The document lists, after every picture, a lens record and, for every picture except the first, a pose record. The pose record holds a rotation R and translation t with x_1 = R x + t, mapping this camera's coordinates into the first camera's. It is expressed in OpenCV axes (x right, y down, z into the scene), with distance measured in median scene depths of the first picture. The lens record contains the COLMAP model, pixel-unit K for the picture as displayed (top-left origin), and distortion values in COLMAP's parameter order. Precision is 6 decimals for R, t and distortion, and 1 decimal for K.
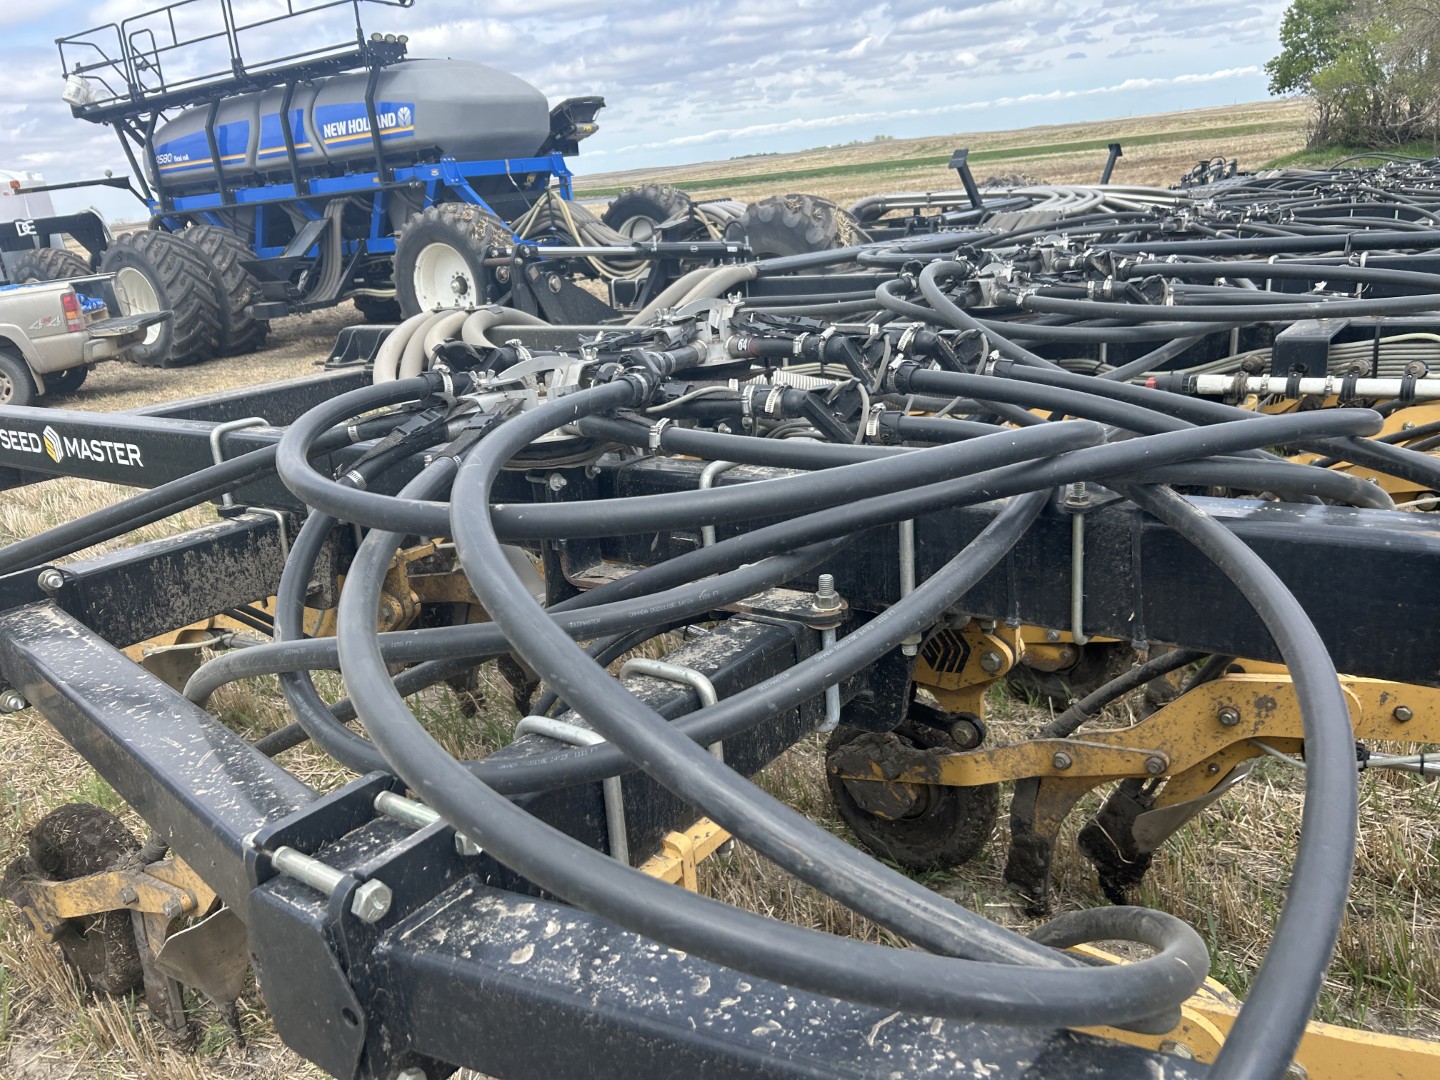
lens RADIAL K [[1128.6, 0, 733.1], [0, 1128.6, 542.1], [0, 0, 1]] dist [0.016039, -0.006836]
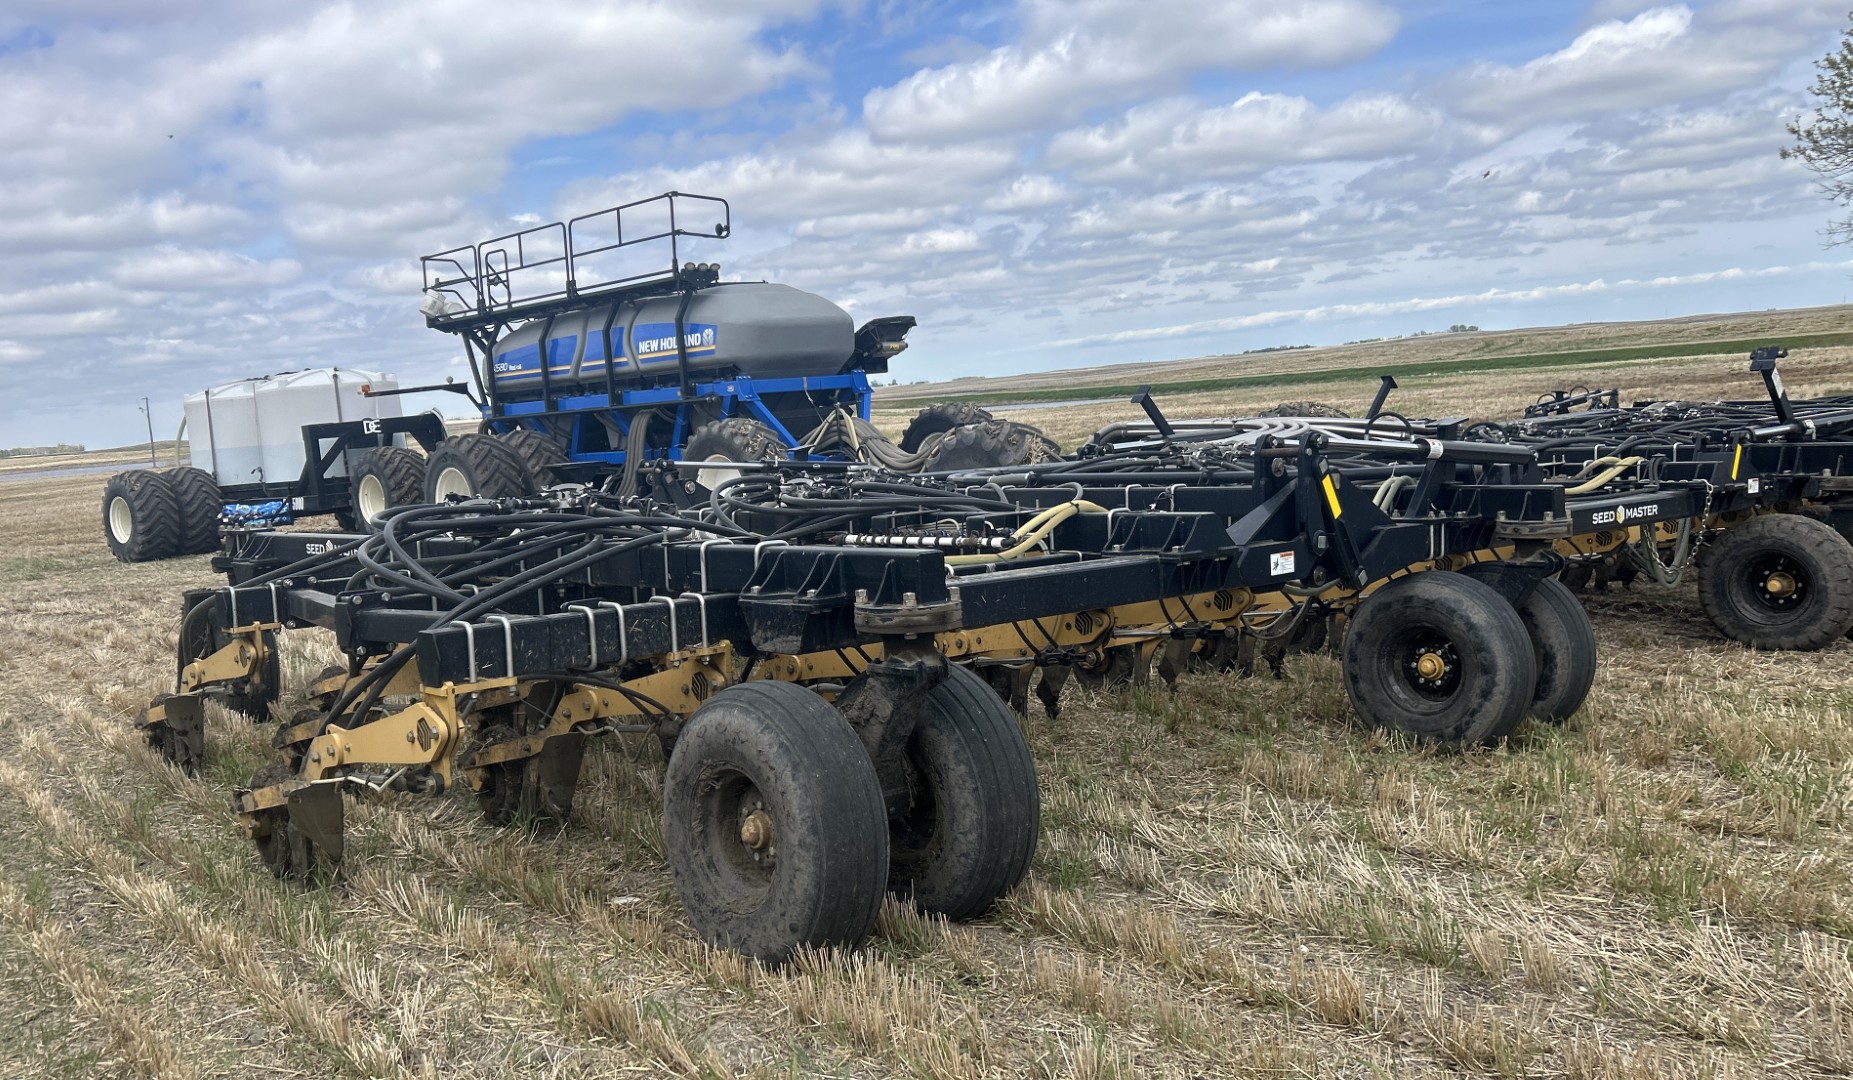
lens RADIAL K [[1497.9, 0, 874.0], [0, 1497.9, 554.4], [0, 0, 1]] dist [0.061496, -0.009851]
pose [[0.973871, 0.046080, -0.222378, 0.160875], [-0.088085, 0.979186, -0.182855, 0.056827], [0.209324, 0.197665, 0.957660, -0.235999]]
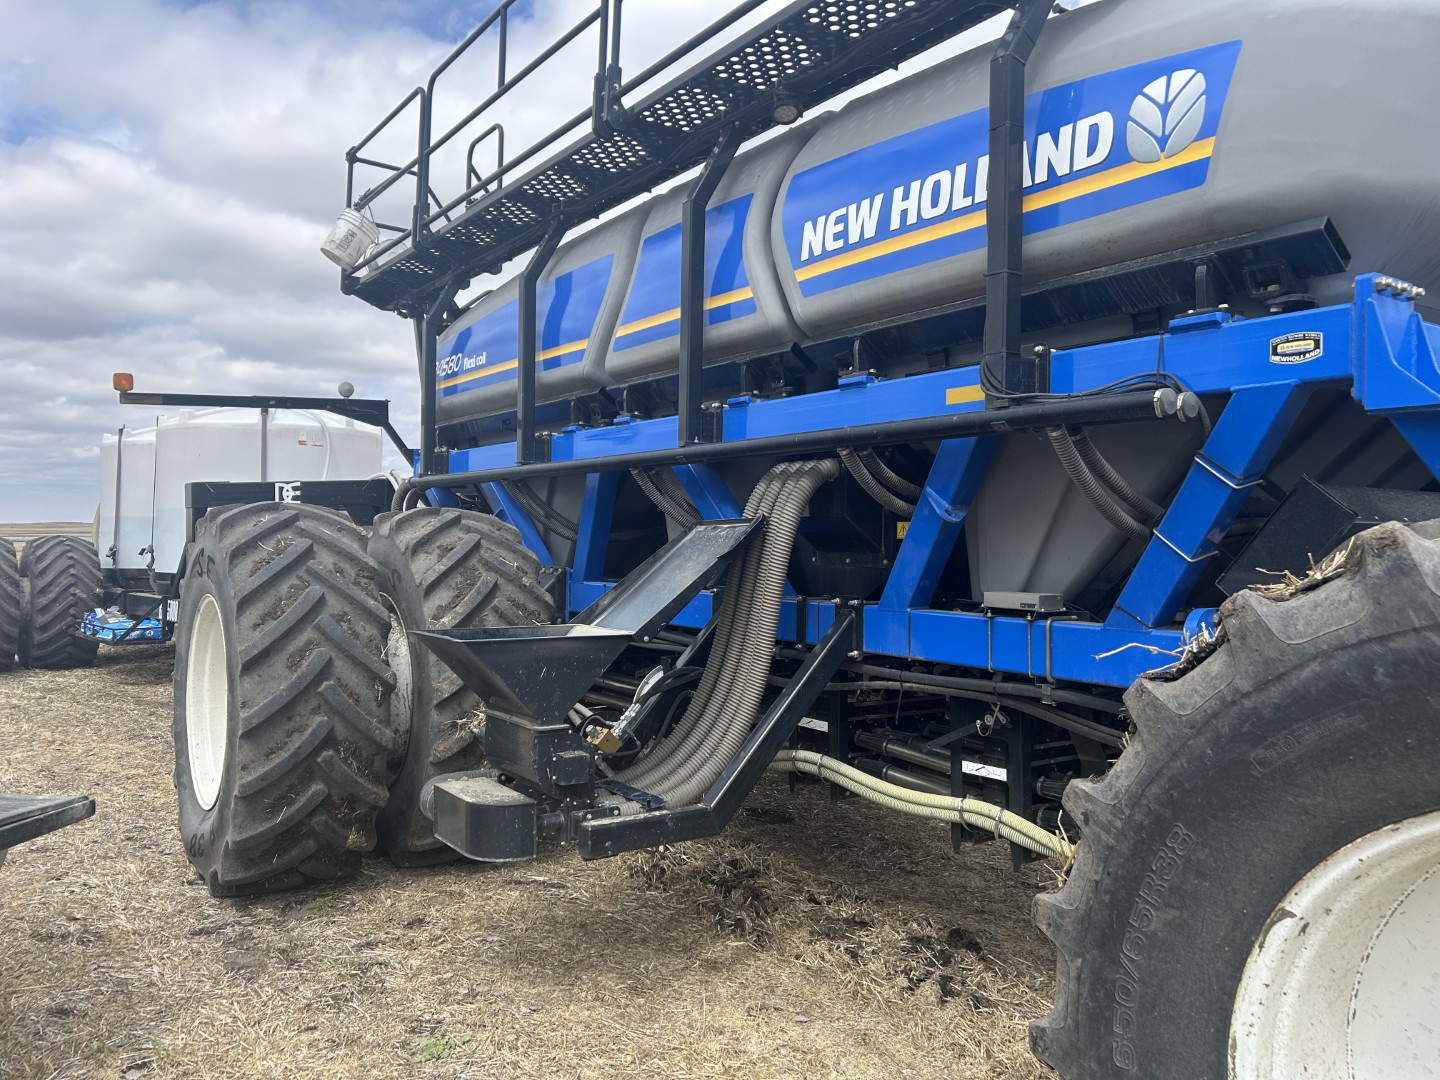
lens RADIAL K [[1128.6, 0, 720.1], [0, 1128.6, 540.7], [0, 0, 1]] dist [0.016039, -0.006836]
pose [[0.922399, 0.110343, -0.370142, -0.252173], [-0.212876, 0.944867, -0.248816, -0.202089], [0.322280, 0.308302, 0.895034, 0.722388]]
